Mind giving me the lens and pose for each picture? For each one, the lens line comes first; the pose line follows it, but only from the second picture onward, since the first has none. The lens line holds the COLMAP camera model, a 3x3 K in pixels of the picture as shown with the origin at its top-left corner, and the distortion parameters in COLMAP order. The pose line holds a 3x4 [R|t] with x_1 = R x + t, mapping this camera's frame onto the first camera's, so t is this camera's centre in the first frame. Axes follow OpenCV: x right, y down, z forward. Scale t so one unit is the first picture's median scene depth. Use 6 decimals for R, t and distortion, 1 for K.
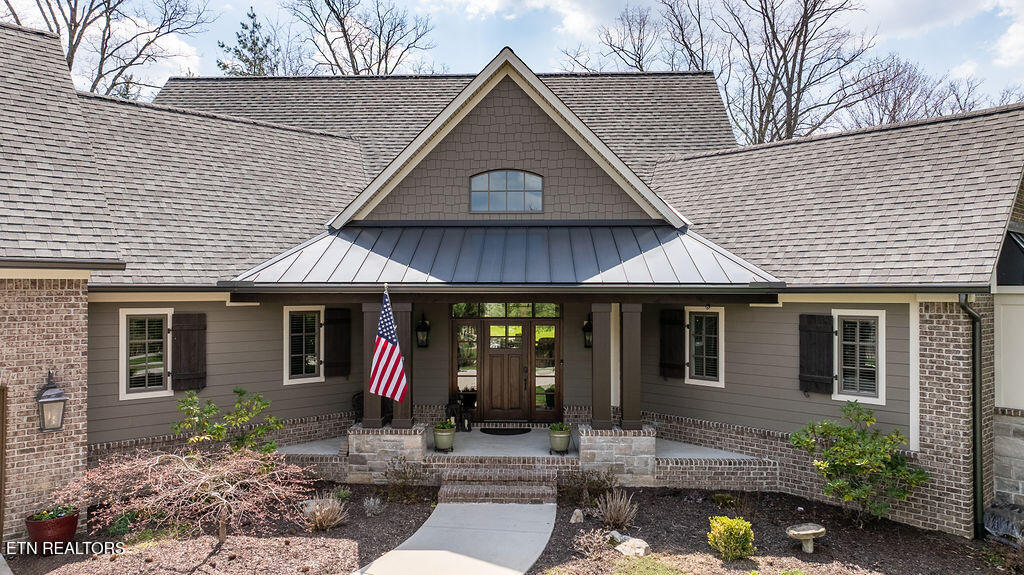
lens RADIAL K [[730.4, 0, 517.0], [0, 730.4, 284.0], [0, 0, 1]] dist [-0.025721, 0.031390]
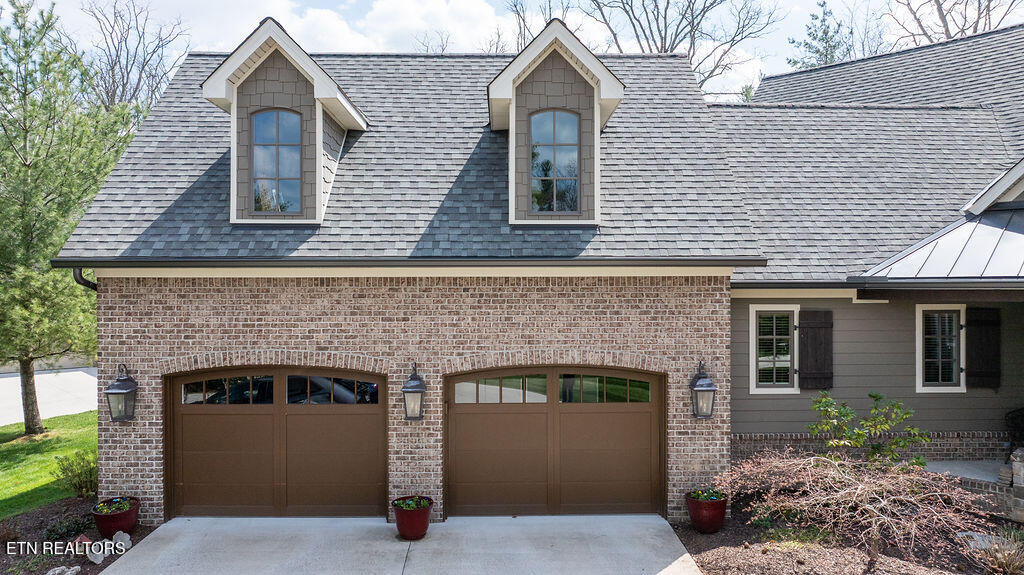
lens RADIAL K [[730.4, 0, 505.7], [0, 730.4, 278.4], [0, 0, 1]] dist [-0.025721, 0.031390]
pose [[0.741141, -0.009790, -0.671278, -0.102225], [0.006423, 0.999951, -0.007492, 0.002386], [0.671319, 0.001241, 0.741168, 0.005274]]
